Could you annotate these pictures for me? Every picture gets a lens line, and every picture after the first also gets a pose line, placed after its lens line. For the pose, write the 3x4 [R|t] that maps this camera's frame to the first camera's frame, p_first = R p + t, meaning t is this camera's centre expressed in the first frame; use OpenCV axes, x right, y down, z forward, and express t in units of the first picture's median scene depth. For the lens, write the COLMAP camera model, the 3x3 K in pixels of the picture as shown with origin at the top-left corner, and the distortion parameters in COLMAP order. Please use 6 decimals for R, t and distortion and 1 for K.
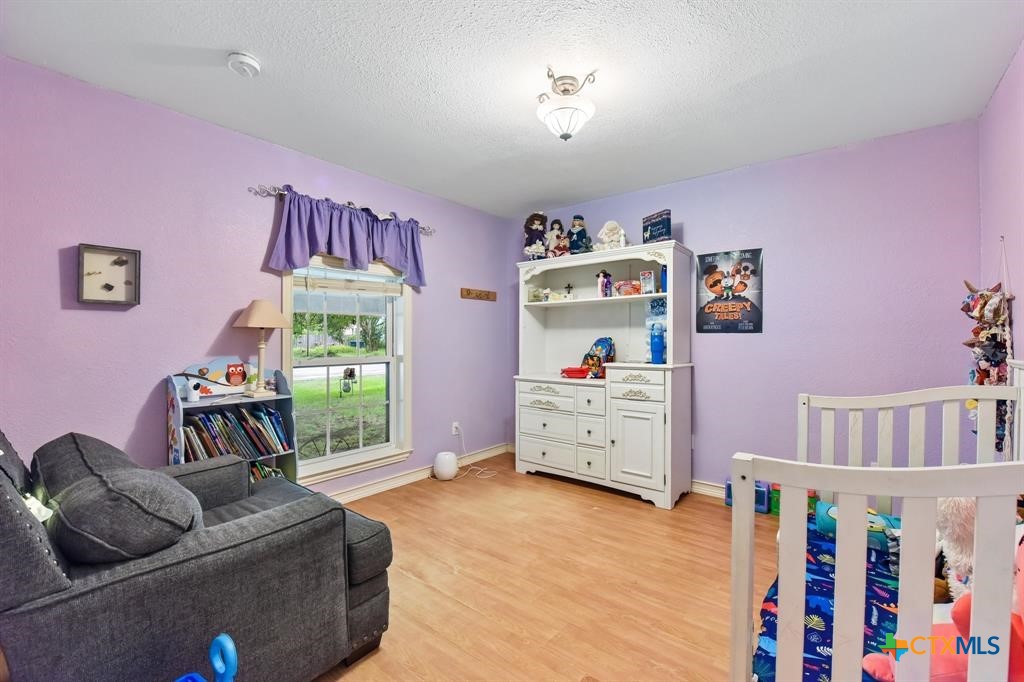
lens RADIAL K [[427.5, 0, 511.3], [0, 427.5, 336.0], [0, 0, 1]] dist [-0.000852, -0.000158]
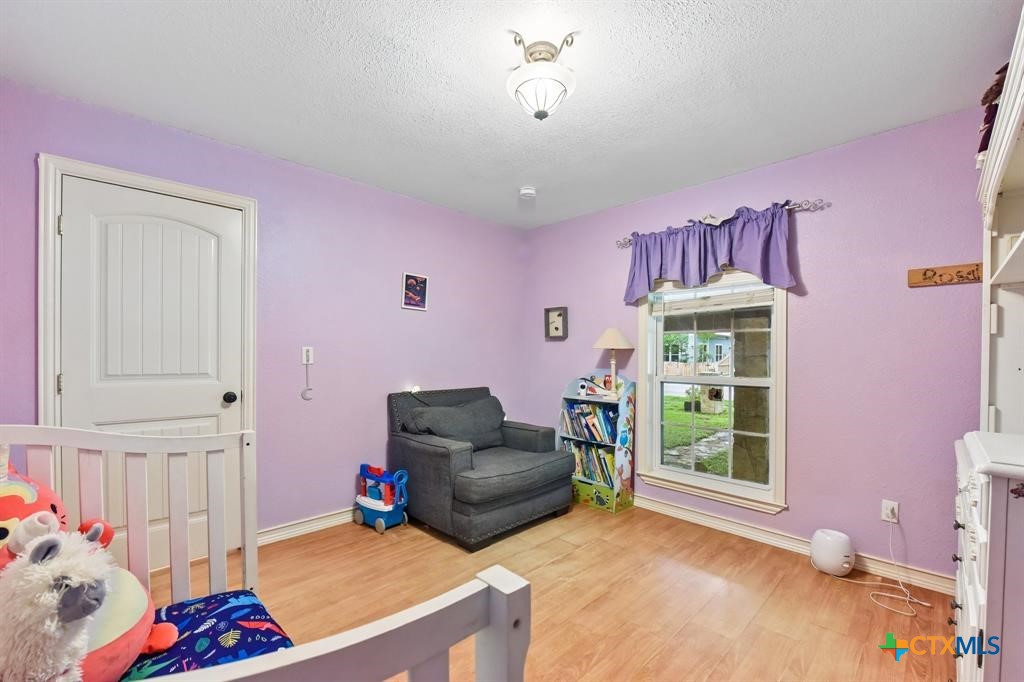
lens RADIAL K [[421.7, 0, 514.3], [0, 421.7, 349.2], [0, 0, 1]] dist [-0.001483, -0.000588]
pose [[-0.095445, -0.012755, -0.995353, 0.776272], [0.000298, 0.999917, -0.012842, -0.000402], [0.995435, -0.001523, -0.095434, 0.831919]]
